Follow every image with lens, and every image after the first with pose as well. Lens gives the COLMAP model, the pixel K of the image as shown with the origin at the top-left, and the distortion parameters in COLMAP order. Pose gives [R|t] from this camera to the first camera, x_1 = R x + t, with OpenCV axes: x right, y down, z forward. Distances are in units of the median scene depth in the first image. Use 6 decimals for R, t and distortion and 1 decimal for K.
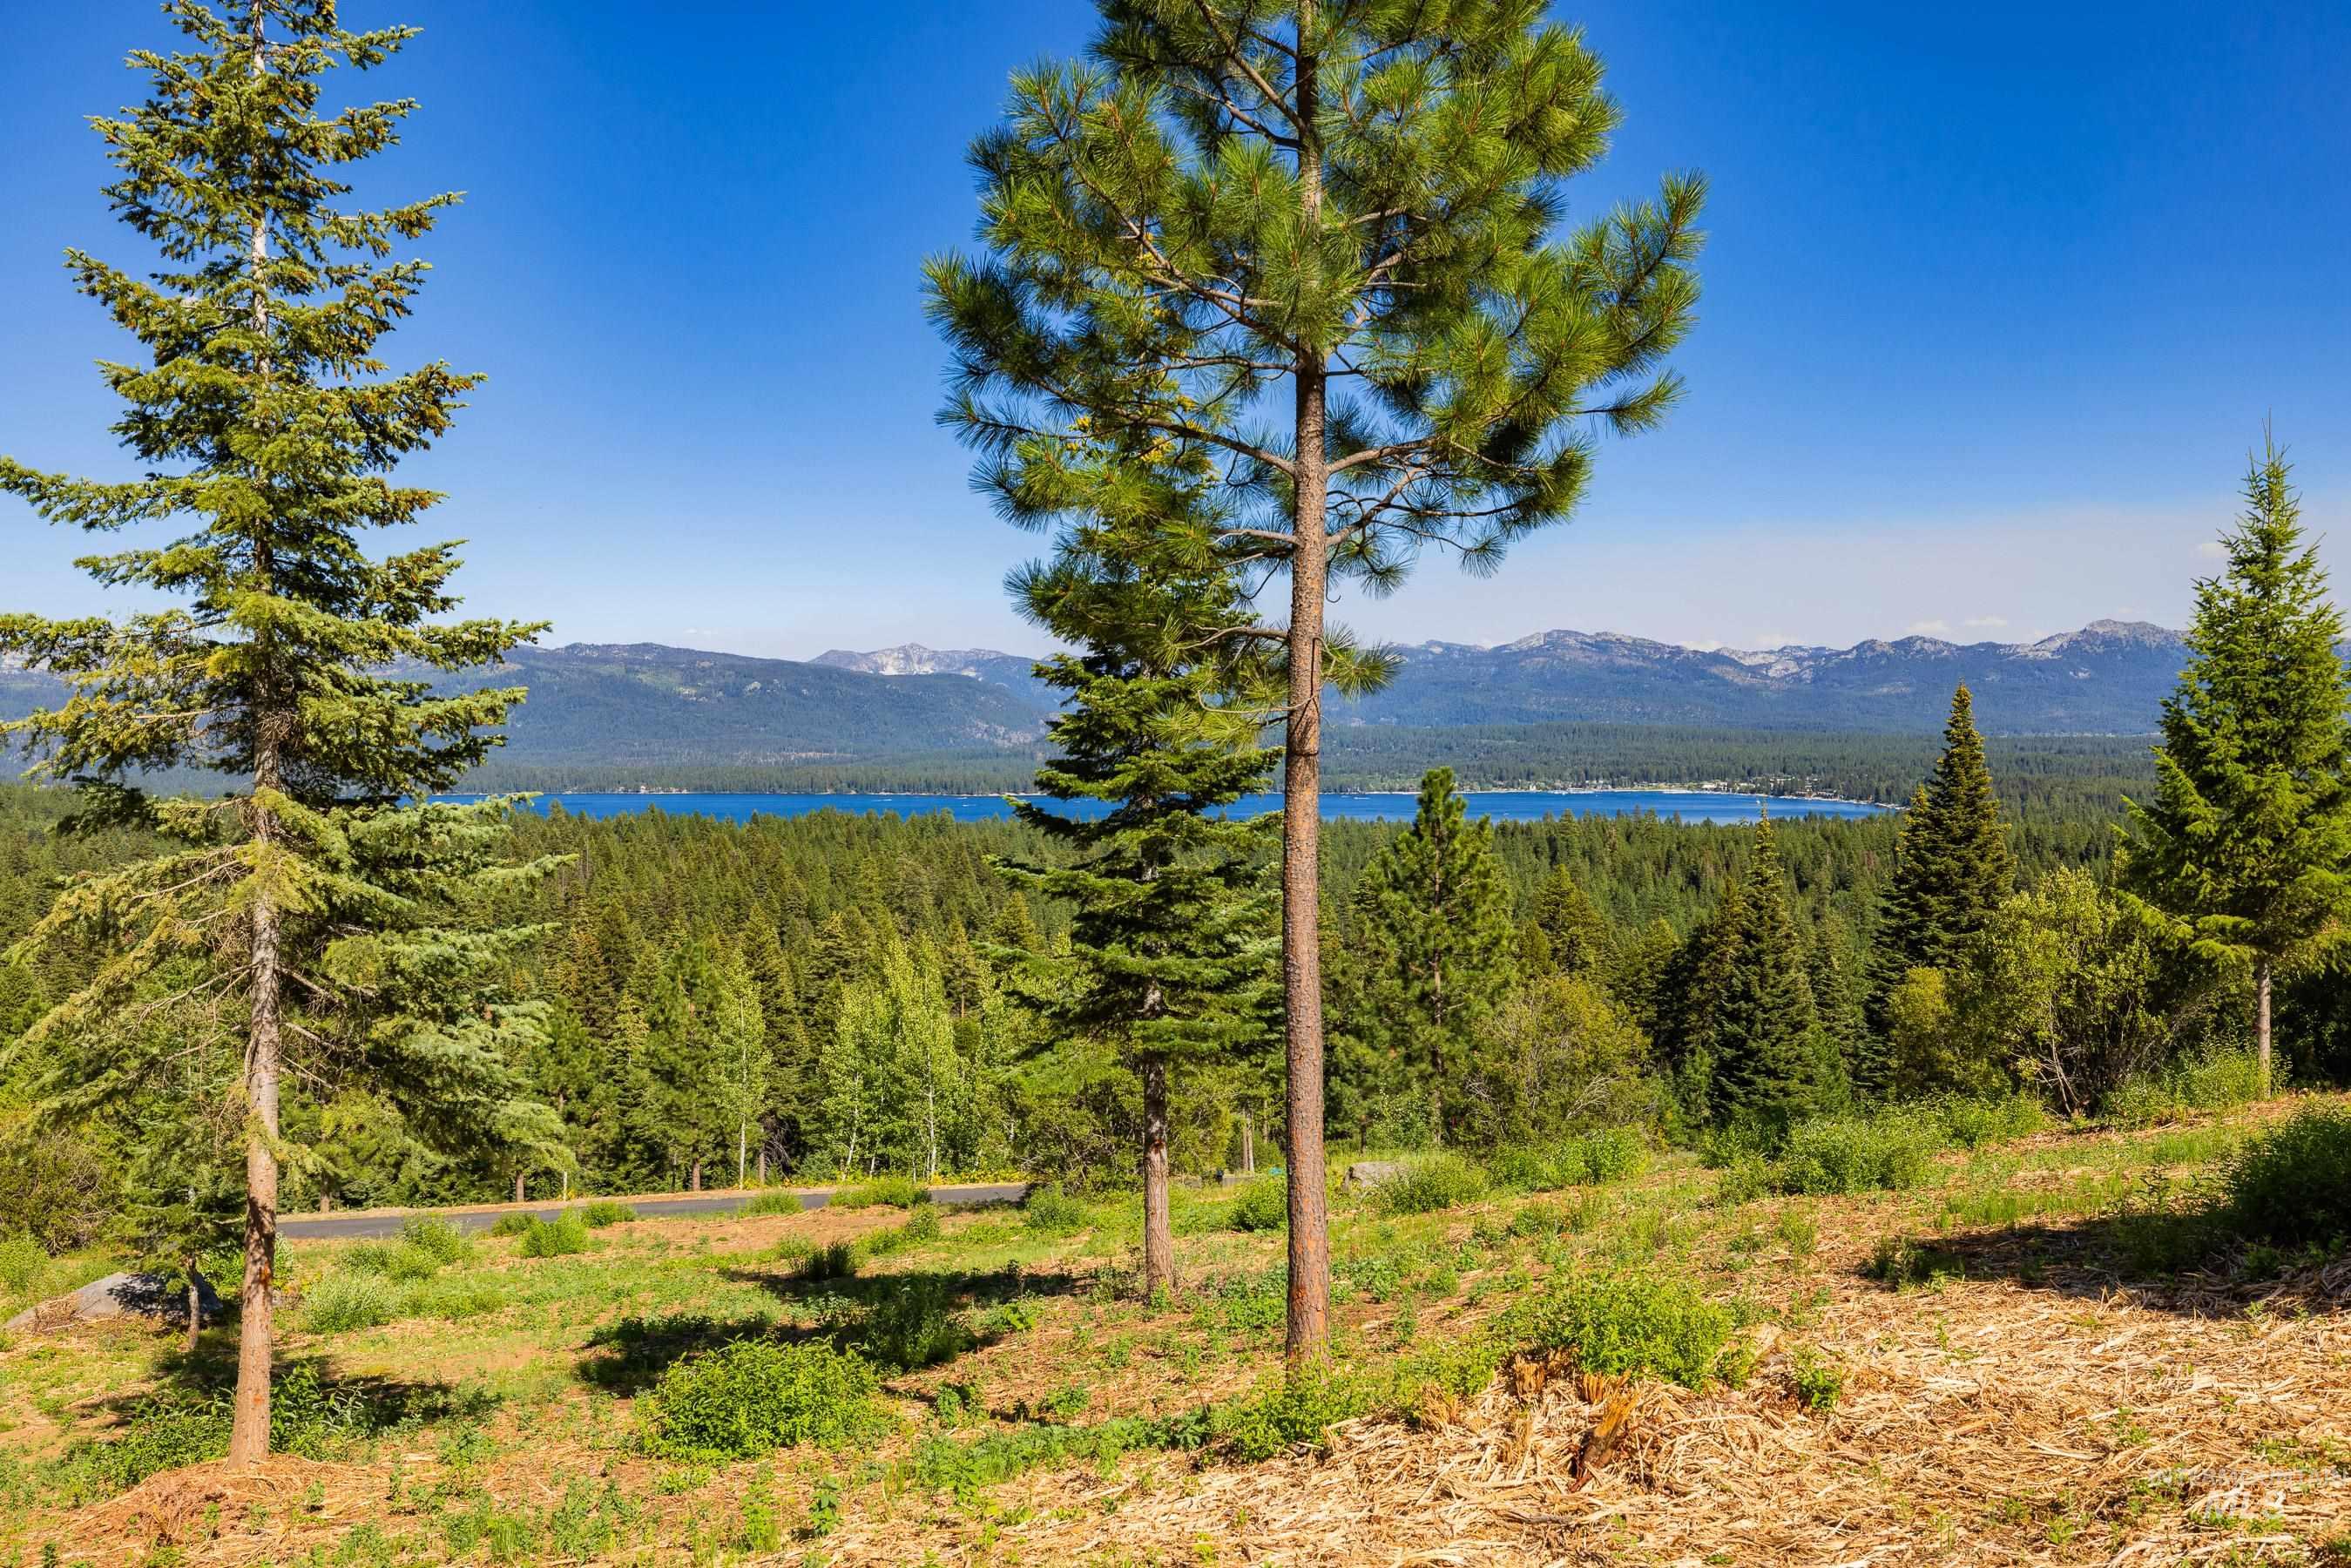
lens RADIAL K [[1964.9, 0, 1175.5], [0, 1964.9, 784.0], [0, 0, 1]] dist [-0.002500, 0.005328]
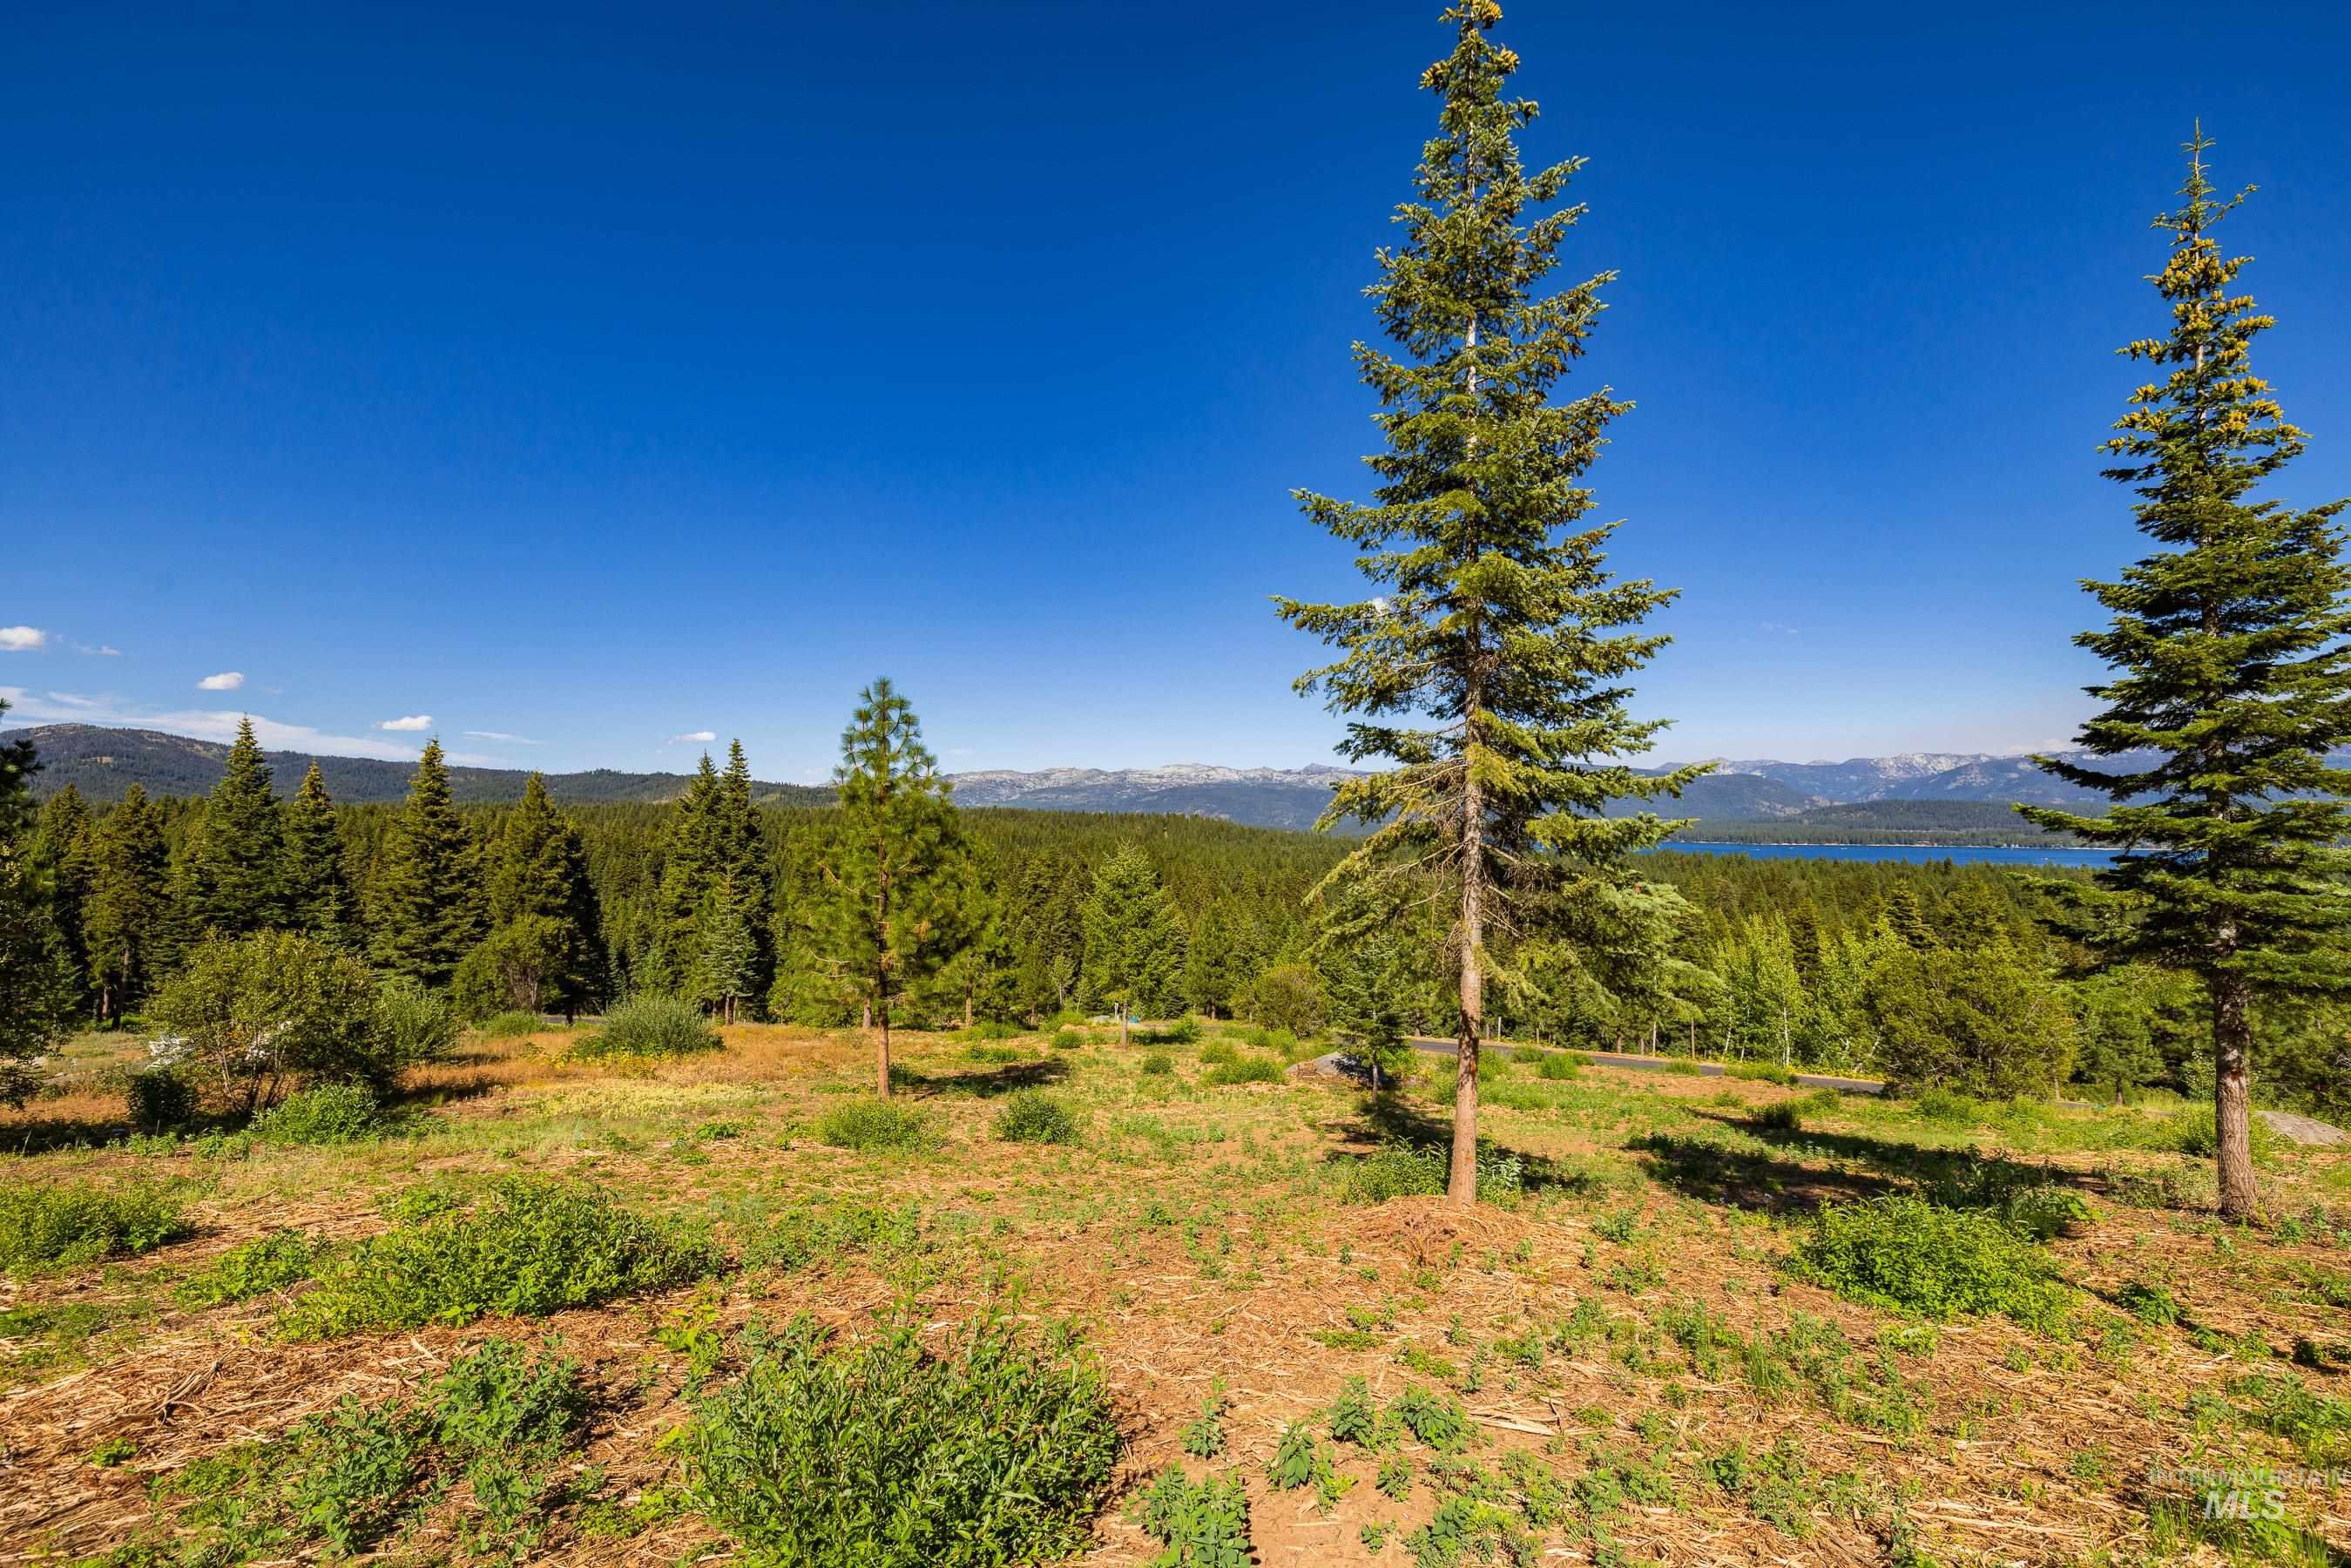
lens RADIAL K [[989.2, 0, 1175.5], [0, 989.2, 784.0], [0, 0, 1]] dist [0.001270, 0.000507]
pose [[0.804547, -0.015082, -0.593698, -0.136195], [-0.014883, 0.998852, -0.045543, 0.054031], [0.593703, 0.045477, 0.803398, 0.194650]]
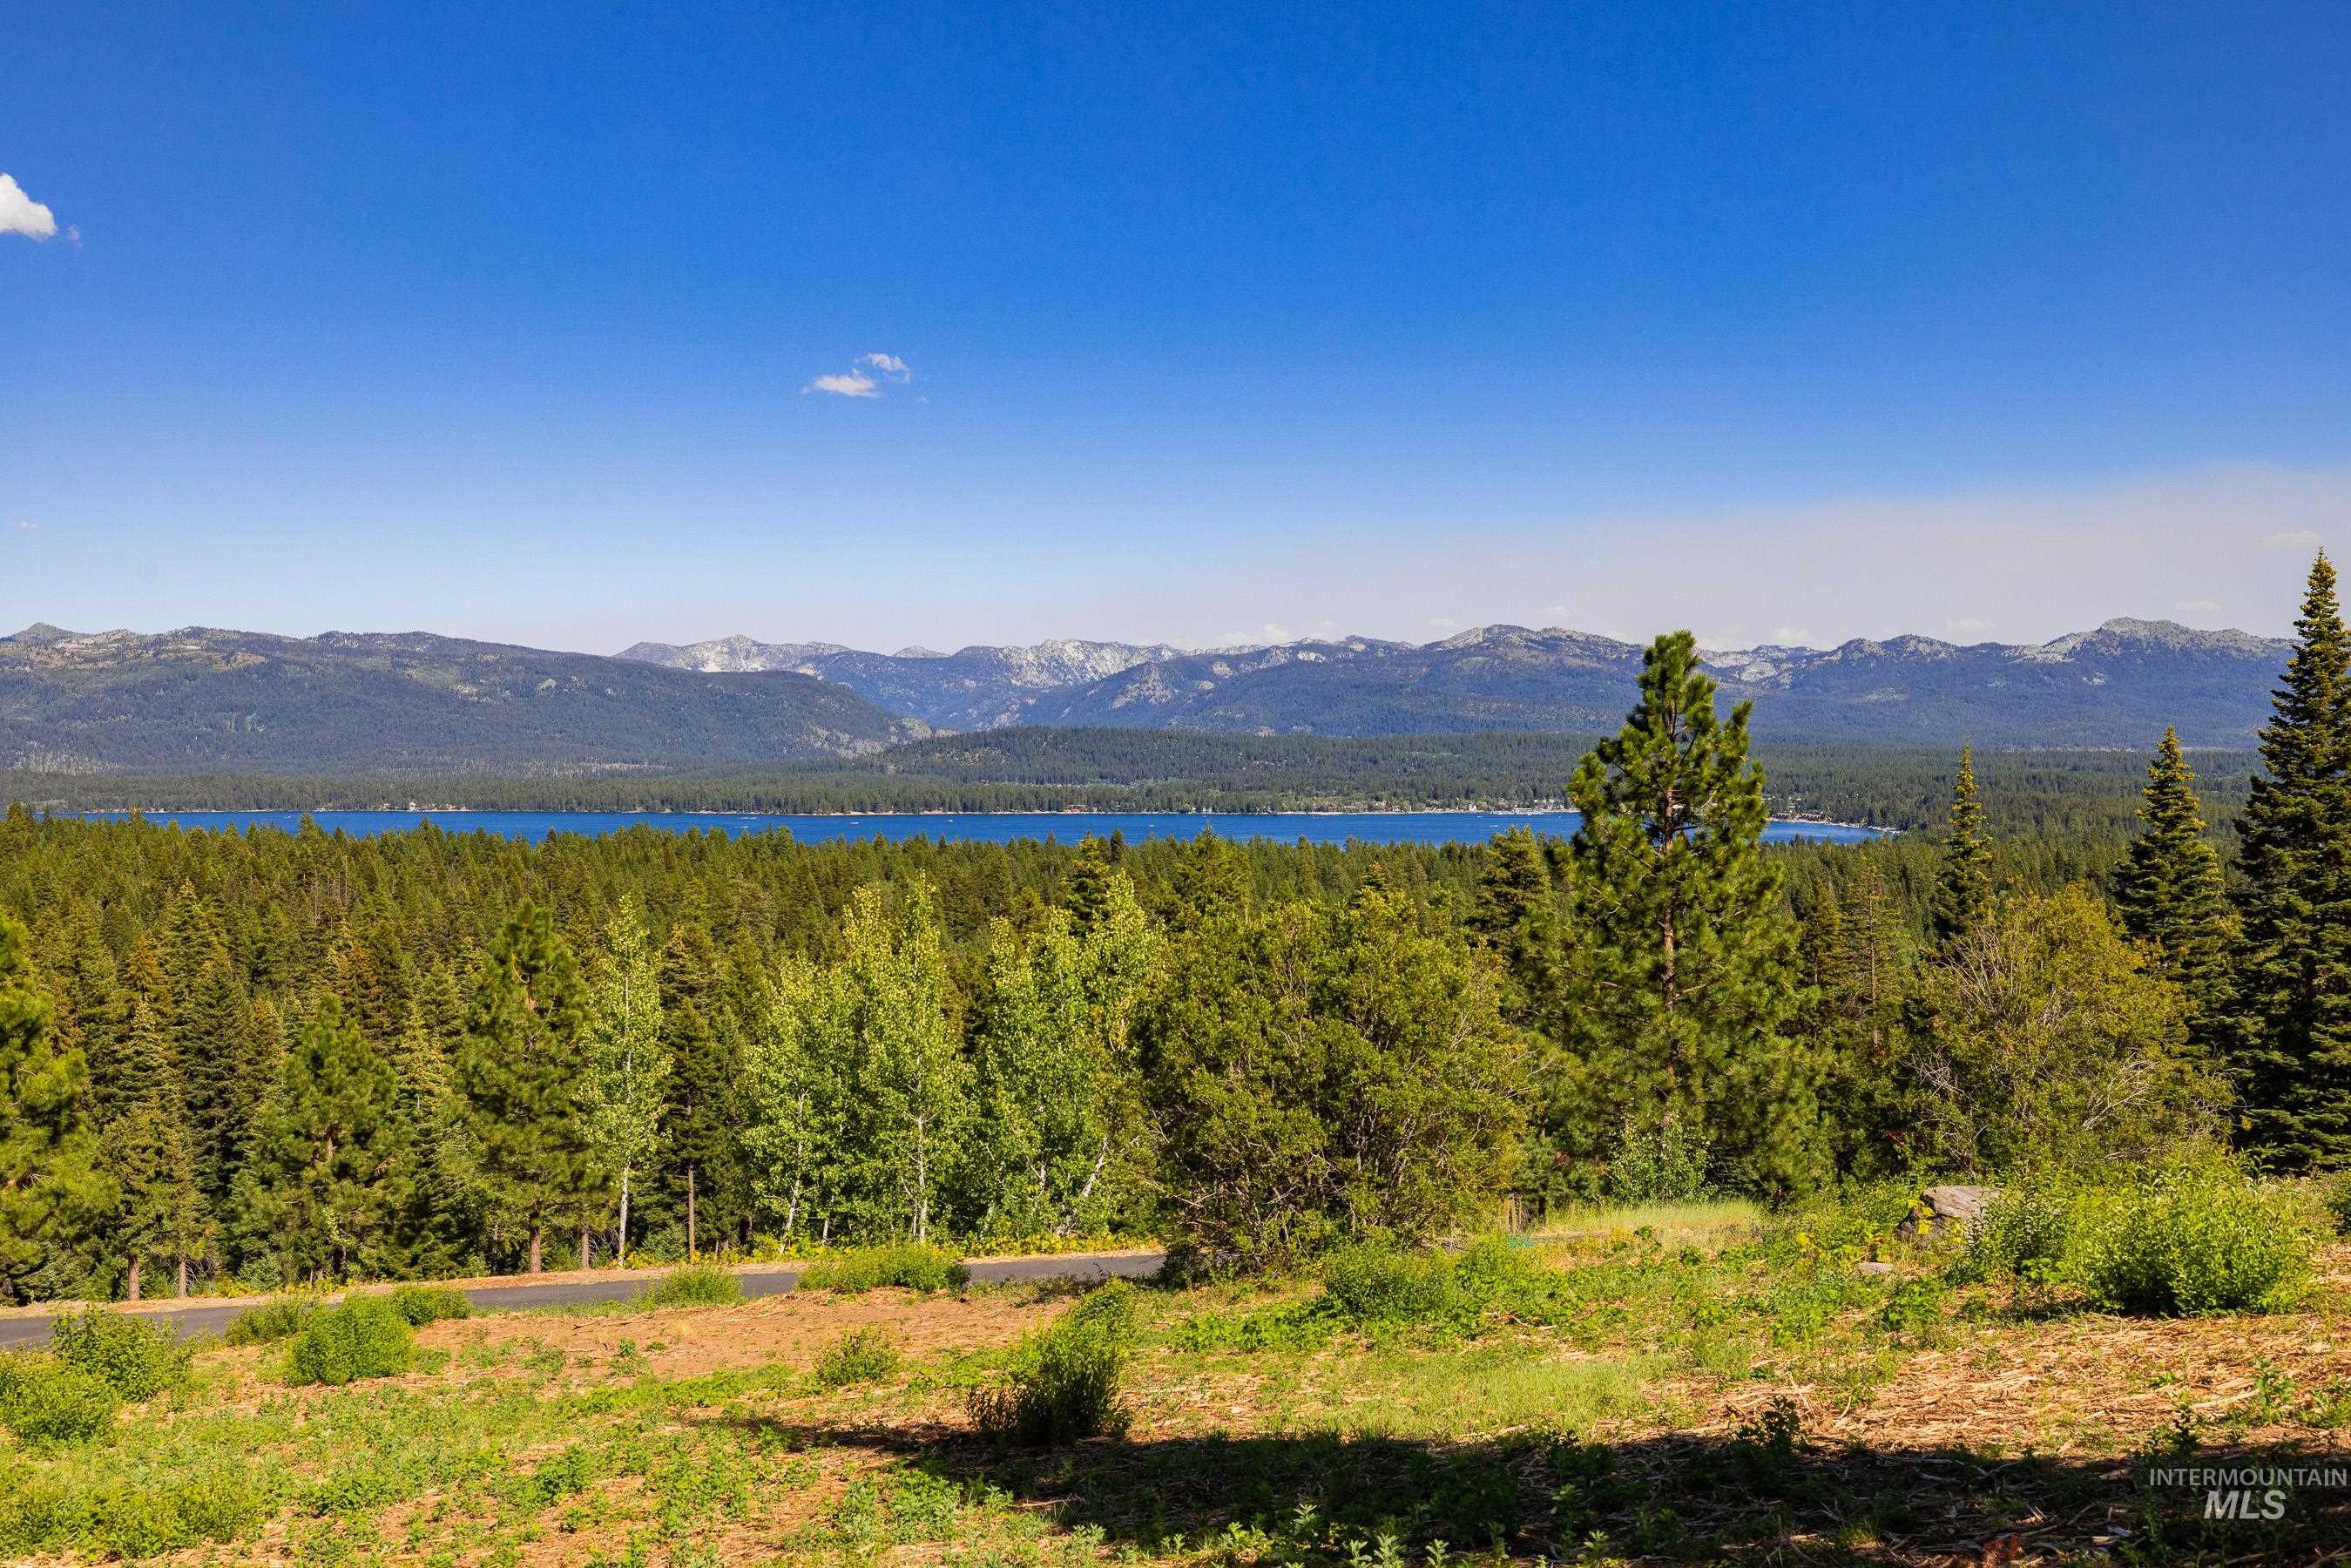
lens RADIAL K [[2320.7, 0, 1175.5], [0, 2320.7, 784.0], [0, 0, 1]] dist [0.000475, 0.003613]
pose [[0.998597, 0.003697, 0.052816, -0.251417], [-0.003282, 0.999963, -0.007948, 0.164592], [-0.052843, 0.007763, 0.998573, 0.714661]]
